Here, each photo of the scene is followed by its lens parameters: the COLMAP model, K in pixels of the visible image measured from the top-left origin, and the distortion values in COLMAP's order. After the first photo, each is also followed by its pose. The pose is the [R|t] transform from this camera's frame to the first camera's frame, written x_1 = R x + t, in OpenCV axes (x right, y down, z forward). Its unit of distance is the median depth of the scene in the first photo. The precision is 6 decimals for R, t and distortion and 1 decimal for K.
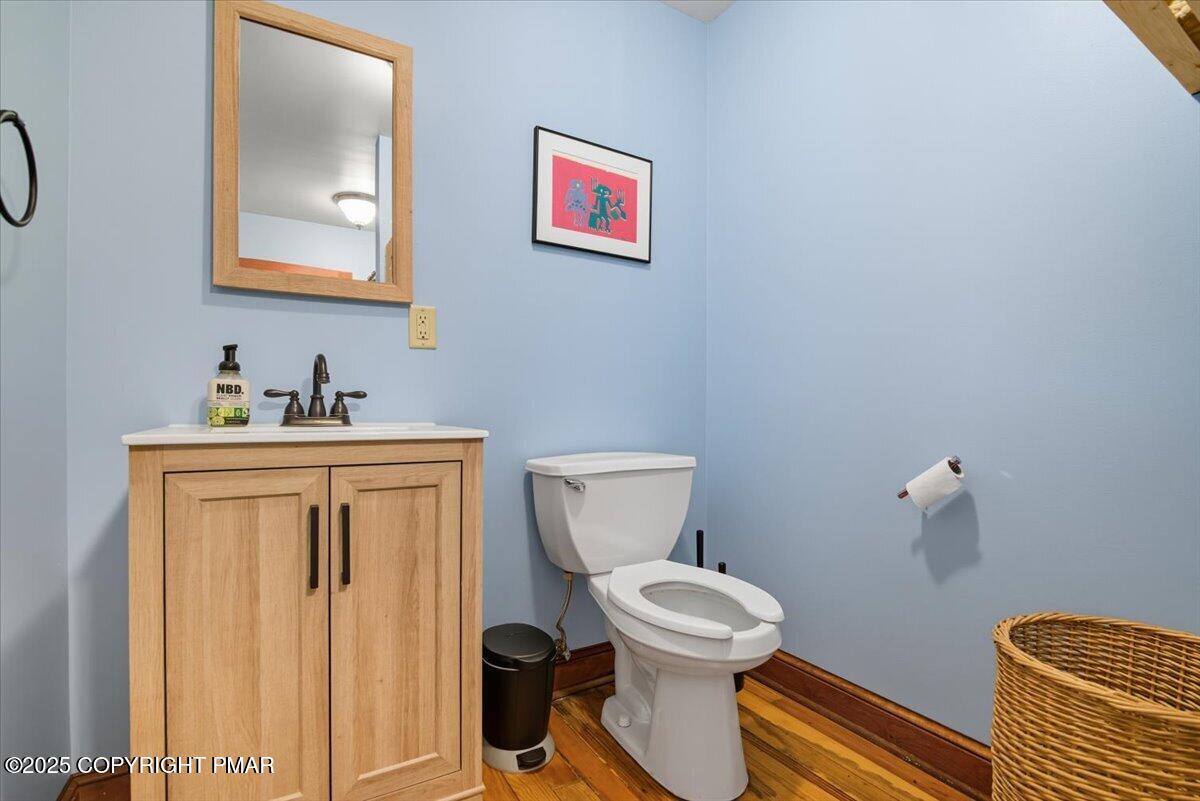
lens RADIAL K [[554.5, 0, 602.8], [0, 554.5, 409.9], [0, 0, 1]] dist [-0.016777, 0.000024]
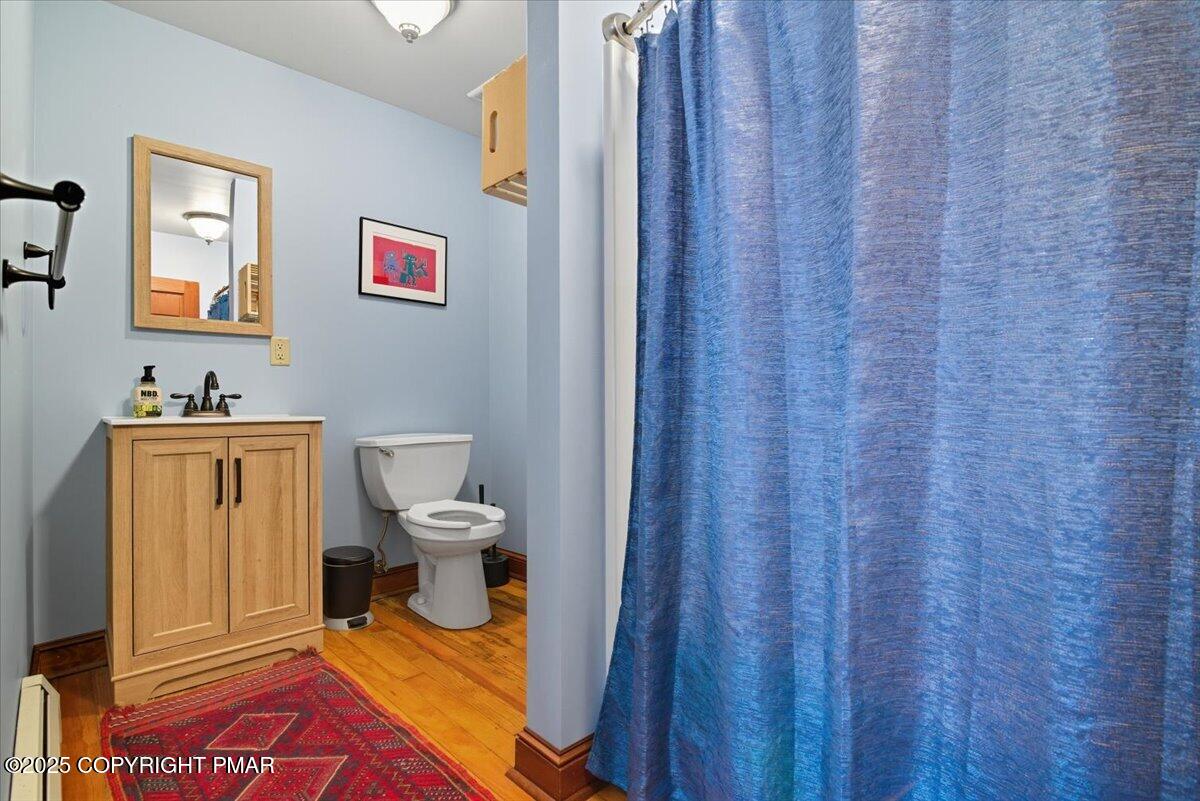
lens RADIAL K [[560.4, 0, 598.7], [0, 560.4, 401.7], [0, 0, 1]] dist [-0.012859, 0.000839]
pose [[0.973790, -0.009000, 0.227269, 0.202060], [0.011050, 0.999909, -0.007747, 0.011271], [-0.227179, 0.010055, 0.973801, -0.788604]]
